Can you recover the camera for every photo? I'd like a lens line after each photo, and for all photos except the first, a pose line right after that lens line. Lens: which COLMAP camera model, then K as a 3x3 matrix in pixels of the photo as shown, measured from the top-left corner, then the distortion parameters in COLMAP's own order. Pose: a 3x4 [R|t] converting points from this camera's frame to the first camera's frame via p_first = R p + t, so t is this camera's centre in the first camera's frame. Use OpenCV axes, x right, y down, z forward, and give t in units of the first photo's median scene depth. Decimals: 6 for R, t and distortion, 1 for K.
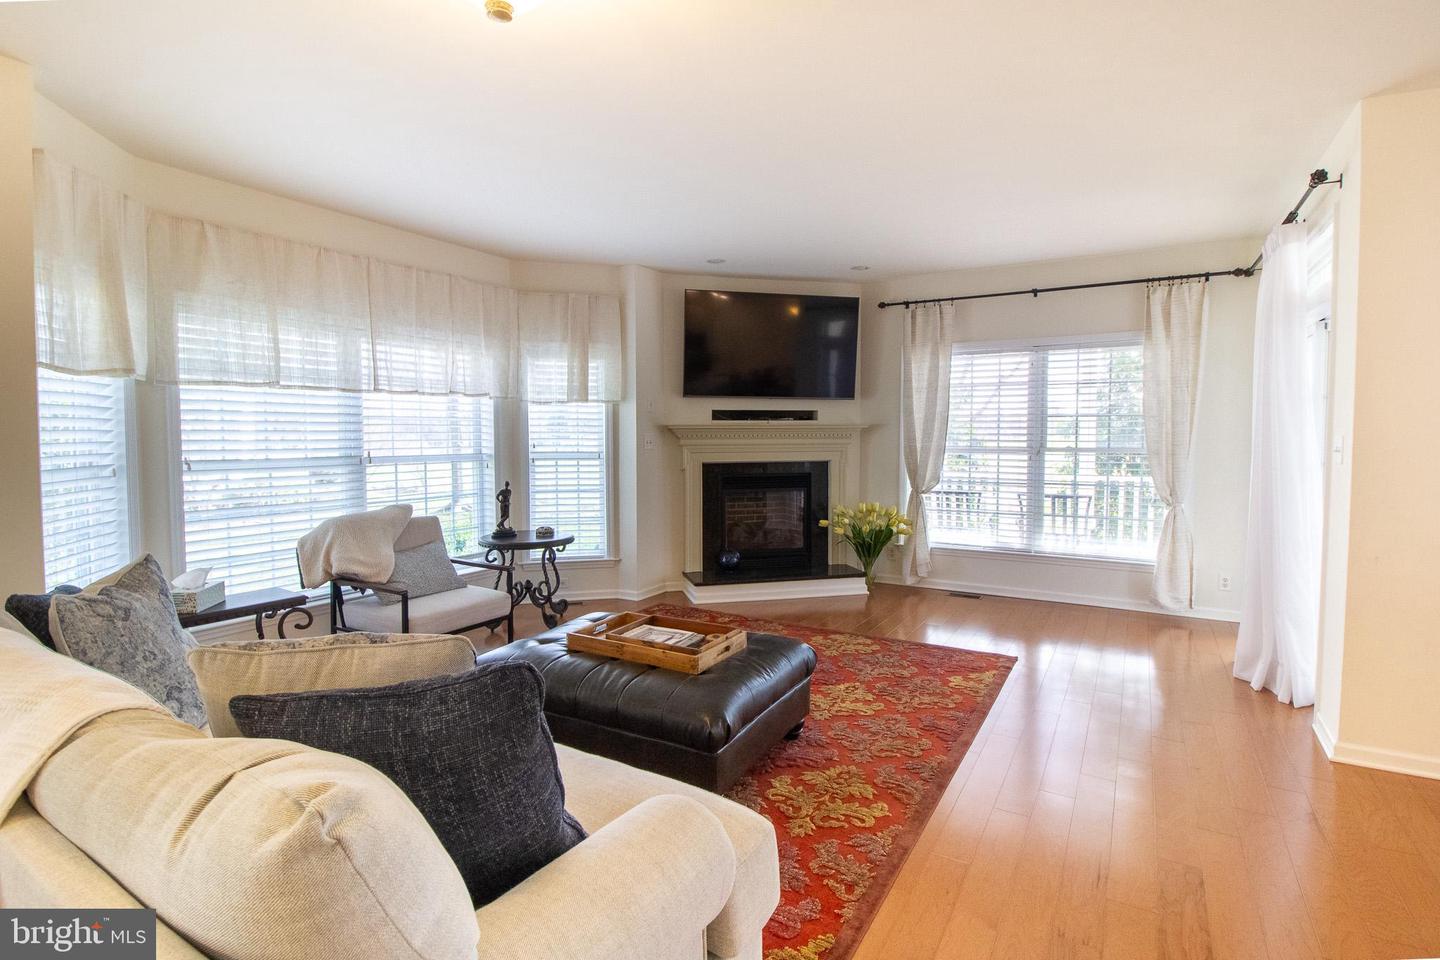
lens RADIAL K [[704.6, 0, 721.4], [0, 704.6, 464.6], [0, 0, 1]] dist [-0.002548, -0.000477]
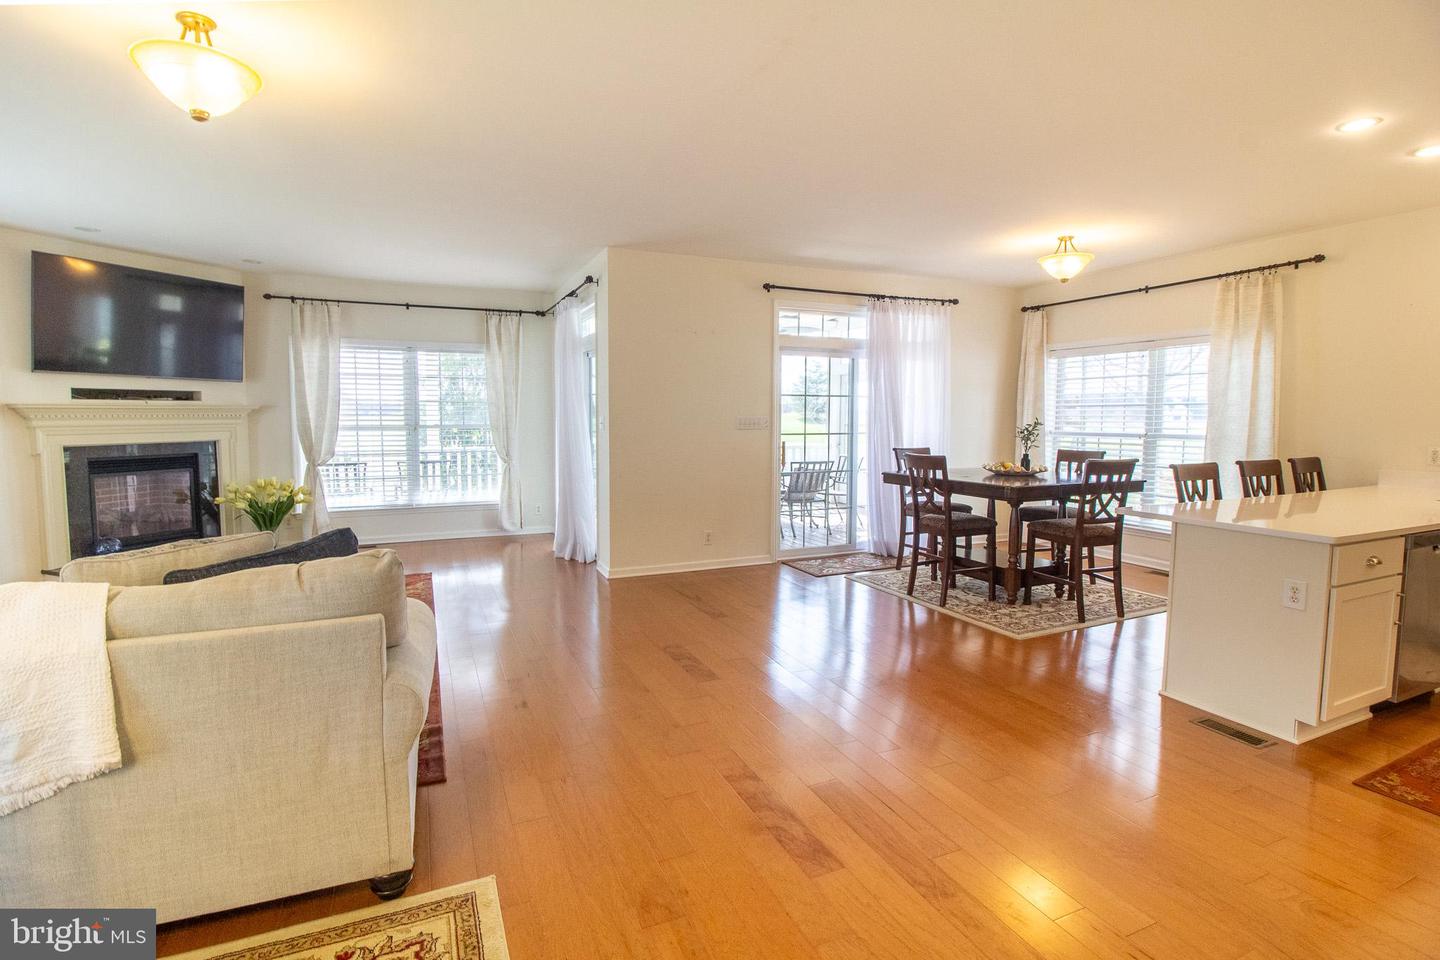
lens RADIAL K [[704.6, 0, 721.4], [0, 704.6, 464.6], [0, 0, 1]] dist [-0.002548, -0.000477]
pose [[0.576861, -0.055134, 0.814979, -0.293025], [0.032833, 0.998478, 0.044308, 0.009378], [-0.816182, 0.001199, 0.577794, -0.221632]]
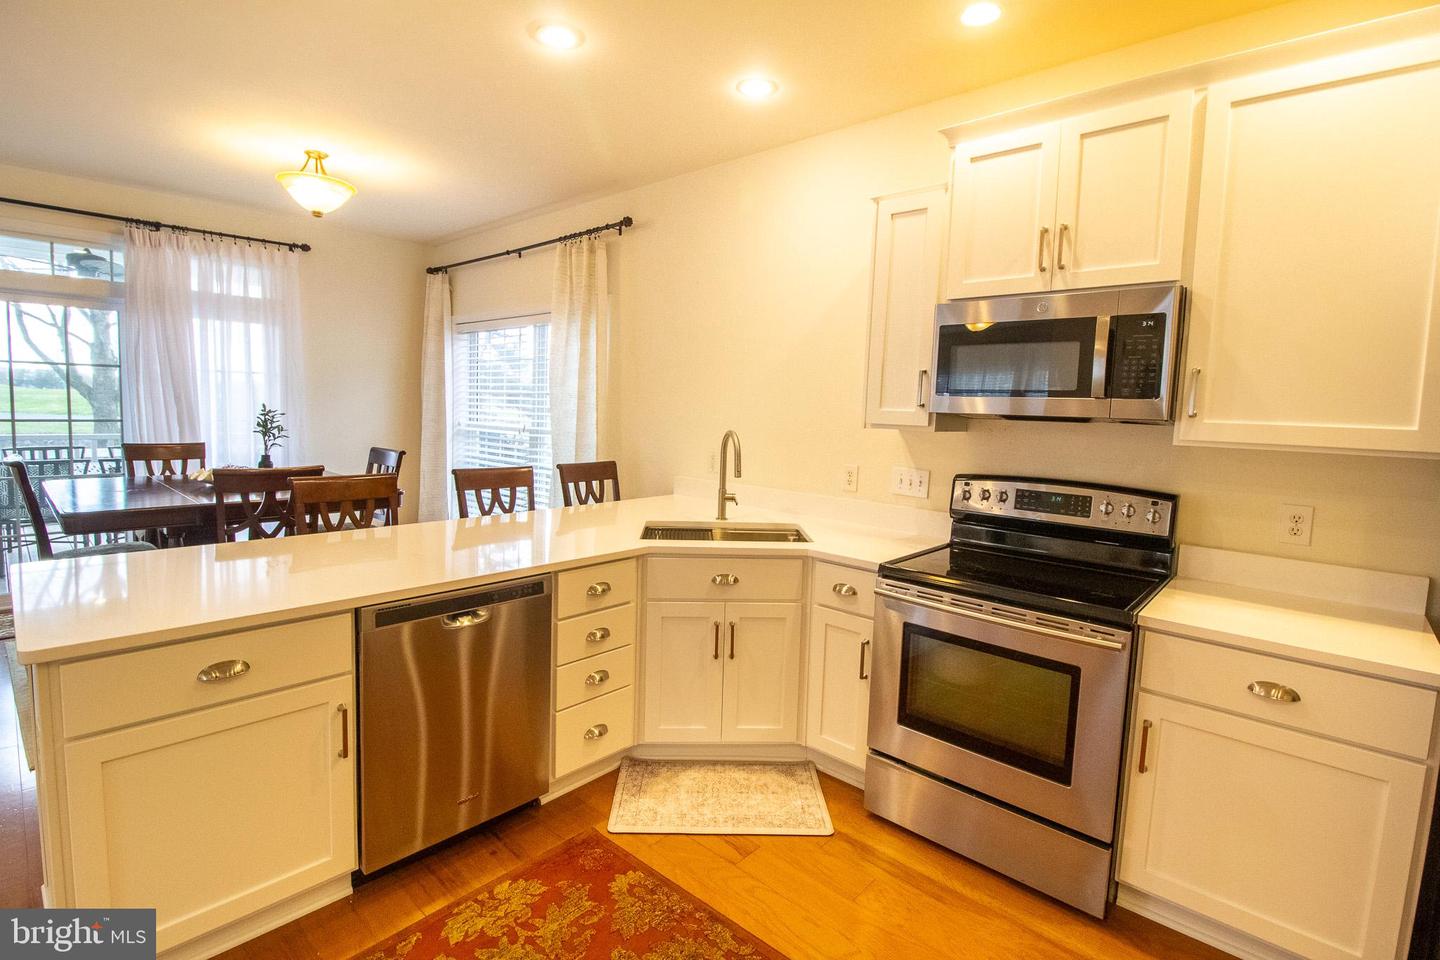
lens RADIAL K [[685.1, 0, 720.0], [0, 685.1, 480.0], [0, 0, 1]] dist [-0.001628, -0.000591]
pose [[0.188452, -0.103309, 0.976633, 0.152360], [0.011981, 0.994620, 0.102900, 0.011228], [-0.982009, -0.007691, 0.188676, -0.553861]]
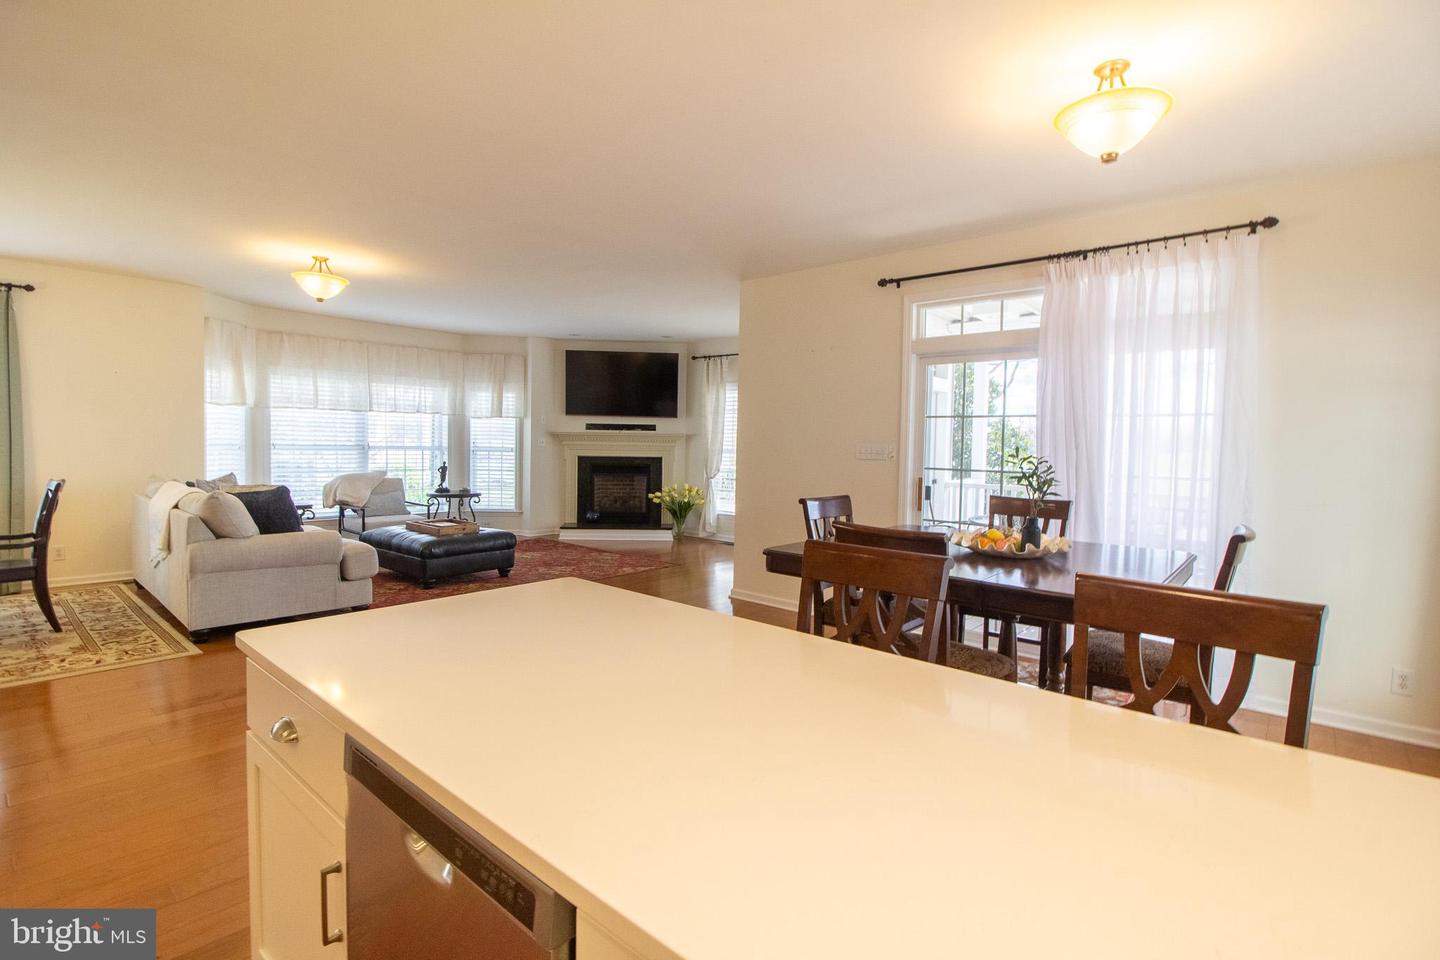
lens RADIAL K [[675.1, 0, 720.0], [0, 675.1, 480.0], [0, 0, 1]] dist [0.003595, 0.000078]
pose [[0.984540, 0.030457, -0.172492, 0.601473], [-0.028473, 0.999497, 0.013962, 0.023495], [0.172831, -0.008835, 0.984912, -0.507929]]
